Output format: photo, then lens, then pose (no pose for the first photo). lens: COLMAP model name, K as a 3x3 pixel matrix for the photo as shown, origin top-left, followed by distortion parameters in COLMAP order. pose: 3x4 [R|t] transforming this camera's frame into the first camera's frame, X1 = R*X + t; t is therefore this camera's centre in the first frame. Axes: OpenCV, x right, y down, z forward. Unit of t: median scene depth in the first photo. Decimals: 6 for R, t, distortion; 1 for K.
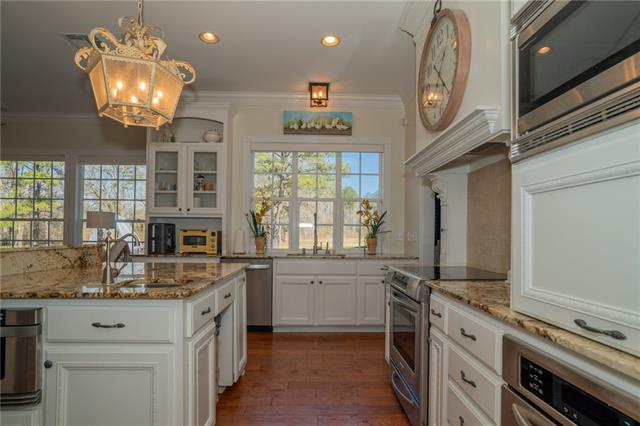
lens RADIAL K [[336.6, 0, 321.7], [0, 336.6, 230.6], [0, 0, 1]] dist [-0.030289, 0.000199]
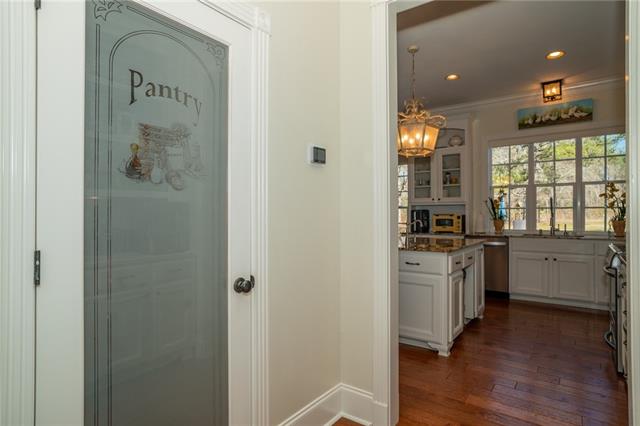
lens RADIAL K [[356.3, 0, 320.0], [0, 356.3, 213.0], [0, 0, 1]] dist [-0.029989, 0.001131]
pose [[0.780821, -0.012536, -0.624629, 0.111612], [0.018216, 0.999830, 0.002705, -0.020086], [0.624489, -0.013491, 0.780917, -0.392536]]
